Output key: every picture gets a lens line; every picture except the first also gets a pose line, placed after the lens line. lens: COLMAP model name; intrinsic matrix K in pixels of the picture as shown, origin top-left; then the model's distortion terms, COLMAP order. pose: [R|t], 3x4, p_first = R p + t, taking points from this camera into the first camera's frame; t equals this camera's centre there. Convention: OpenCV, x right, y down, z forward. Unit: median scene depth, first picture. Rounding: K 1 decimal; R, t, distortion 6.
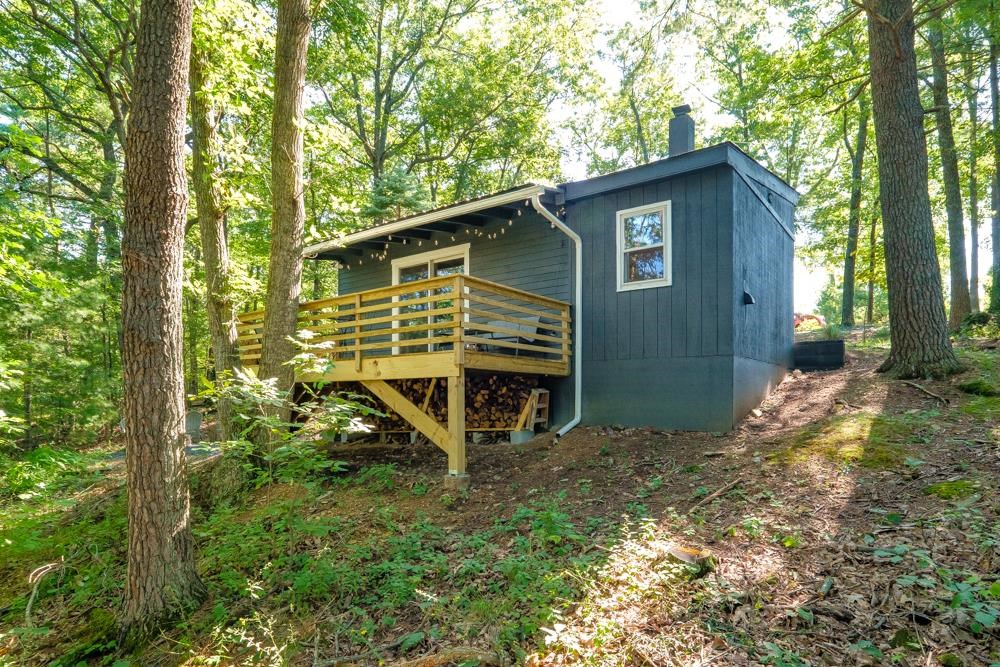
lens RADIAL K [[567.5, 0, 507.5], [0, 567.5, 401.9], [0, 0, 1]] dist [-0.004283, -0.000687]
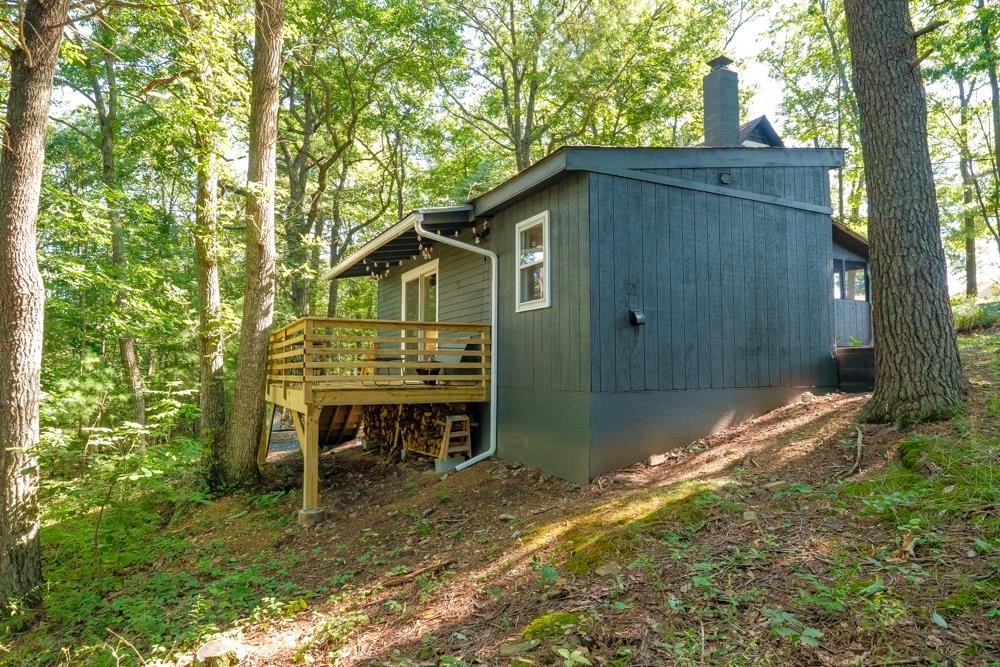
lens RADIAL K [[611.1, 0, 500.3], [0, 611.1, 333.3], [0, 0, 1]] dist [-0.017284, -0.000209]
pose [[0.899415, -0.031583, -0.435952, 0.622215], [0.005161, 0.998084, -0.061661, -0.106652], [0.437064, 0.053209, 0.897855, 0.128238]]
